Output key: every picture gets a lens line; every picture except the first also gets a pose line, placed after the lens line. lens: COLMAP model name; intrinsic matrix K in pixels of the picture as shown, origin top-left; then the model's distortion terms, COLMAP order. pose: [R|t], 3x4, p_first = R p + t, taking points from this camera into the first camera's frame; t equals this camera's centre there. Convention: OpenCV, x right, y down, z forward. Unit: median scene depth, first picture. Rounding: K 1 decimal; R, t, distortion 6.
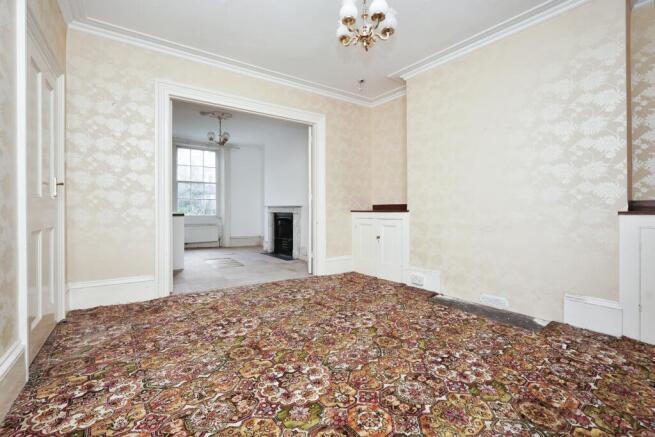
lens RADIAL K [[283.0, 0, 327.8], [0, 283.0, 213.7], [0, 0, 1]] dist [0.001488, 0.000143]
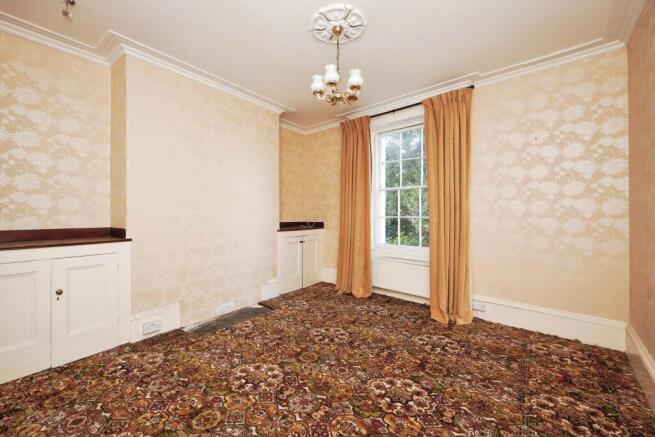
lens RADIAL K [[283.0, 0, 327.8], [0, 283.0, 217.6], [0, 0, 1]] dist [0.001488, 0.000143]
pose [[-0.269670, -0.014552, 0.962843, -0.803636], [0.000351, 0.999884, 0.015210, -0.104785], [-0.962953, 0.004440, -0.269633, 1.117870]]
